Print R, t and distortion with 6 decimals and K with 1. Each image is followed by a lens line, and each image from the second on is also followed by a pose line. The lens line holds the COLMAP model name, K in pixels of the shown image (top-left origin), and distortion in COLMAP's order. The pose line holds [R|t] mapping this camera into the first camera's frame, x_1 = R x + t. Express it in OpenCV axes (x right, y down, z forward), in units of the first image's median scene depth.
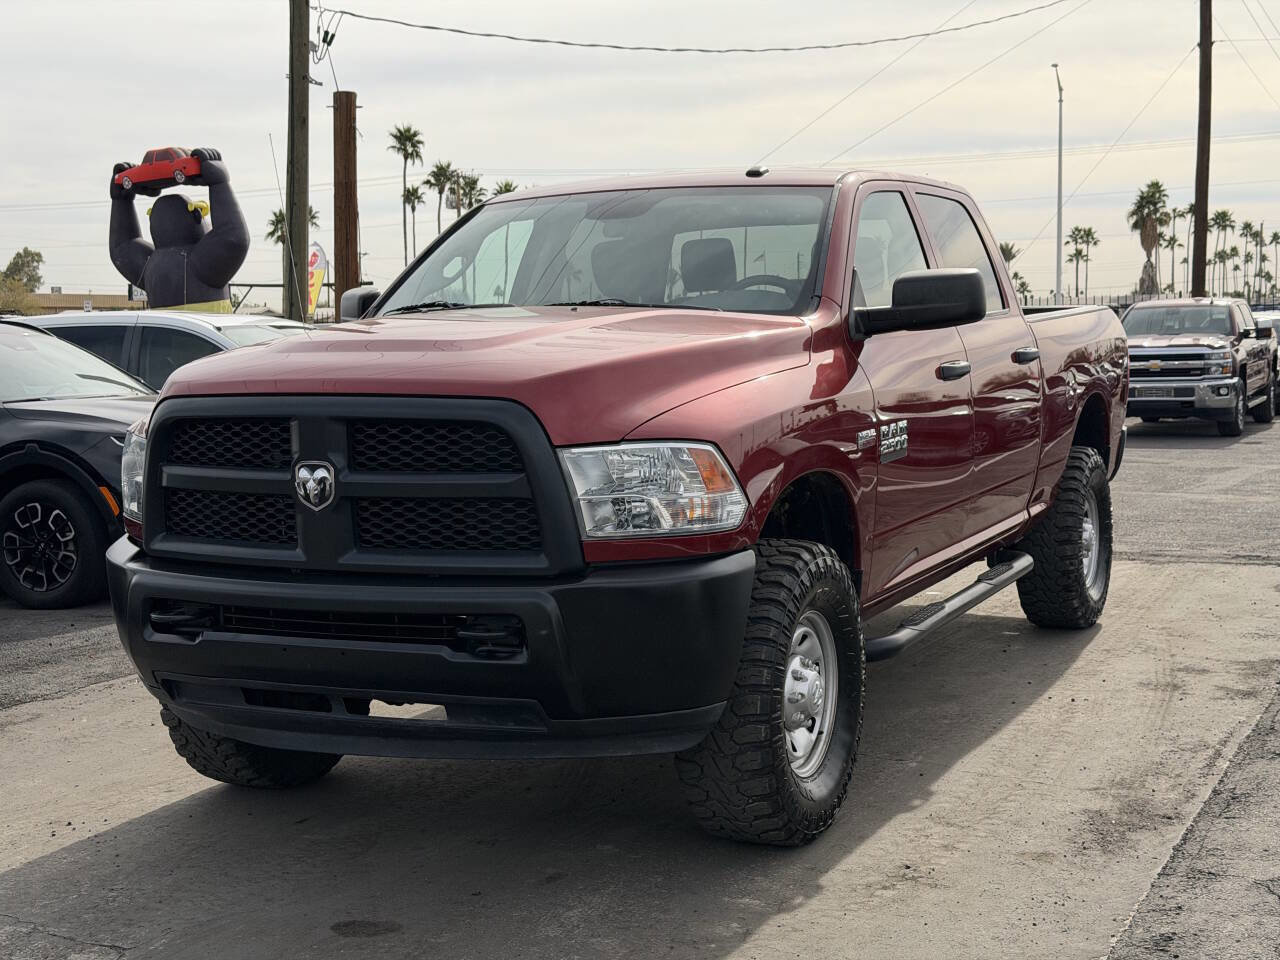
lens RADIAL K [[1925.3, 0, 674.3], [0, 1925.3, 477.9], [0, 0, 1]] dist [0.138262, 0.096801]
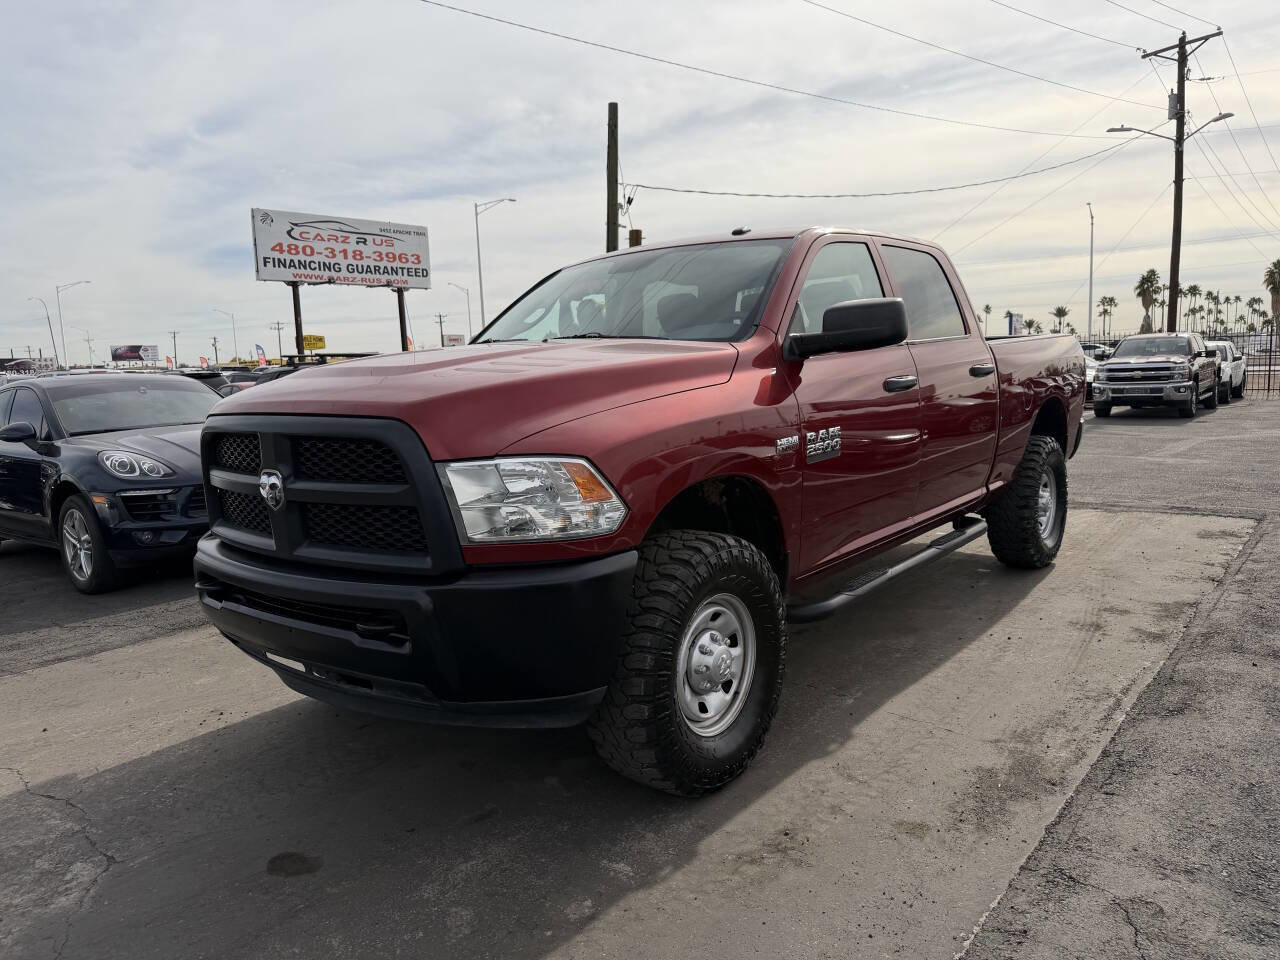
lens RADIAL K [[943.7, 0, 640.0], [0, 943.7, 480.0], [0, 0, 1]] dist [0.107020, -0.197578]
pose [[0.968604, 0.009978, -0.248407, 0.152751], [0.001519, 0.998938, 0.046048, -0.024409], [0.248603, -0.044979, 0.967561, 0.403127]]
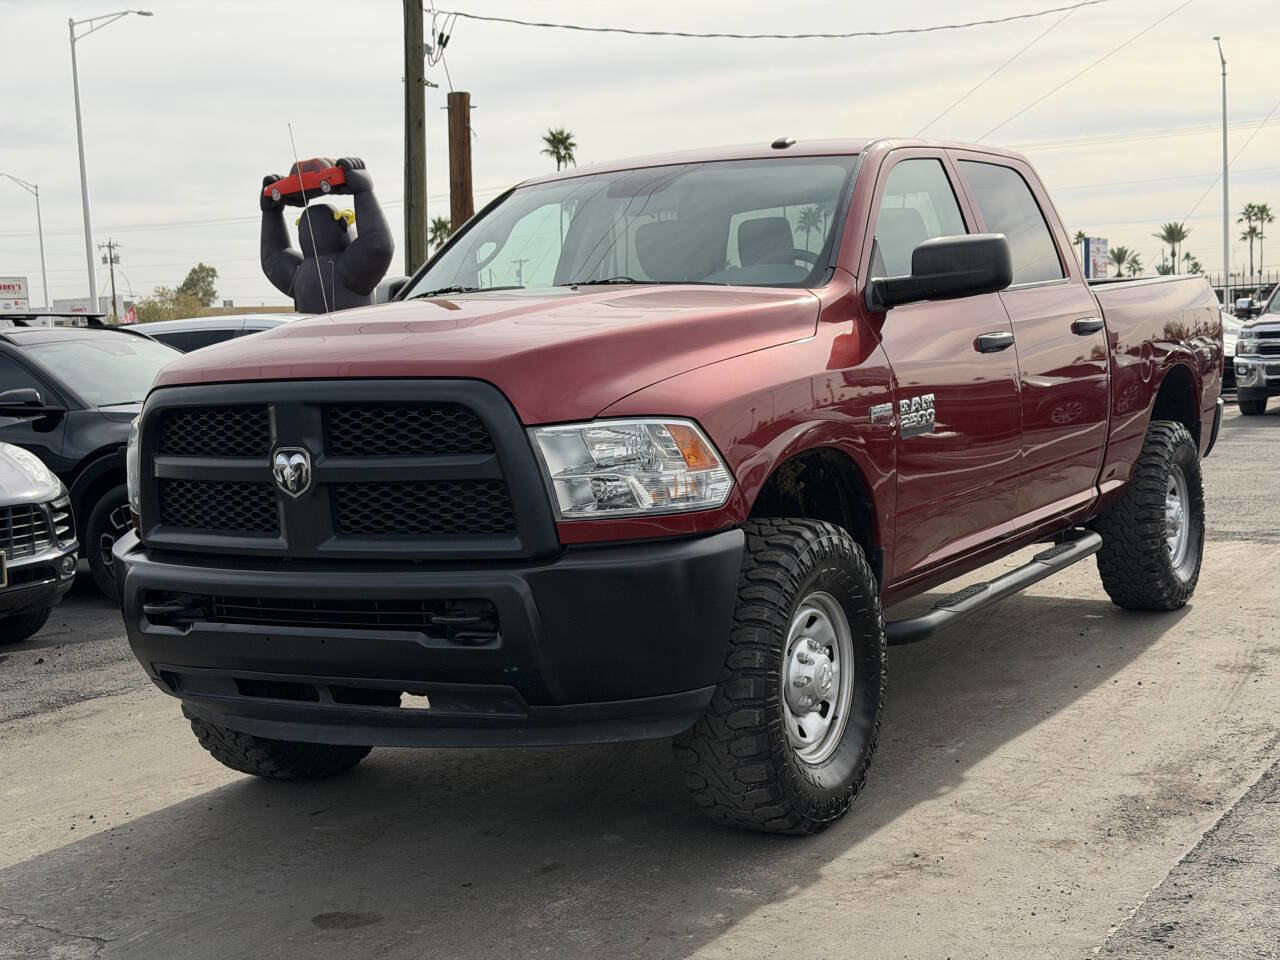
lens RADIAL K [[1925.3, 0, 674.3], [0, 1925.3, 477.9], [0, 0, 1]] dist [0.138262, 0.096801]
pose [[0.995501, -0.023022, -0.091911, 0.082521], [0.023124, 0.999733, 0.000041, 0.009499], [0.091886, -0.002166, 0.995767, 0.028694]]
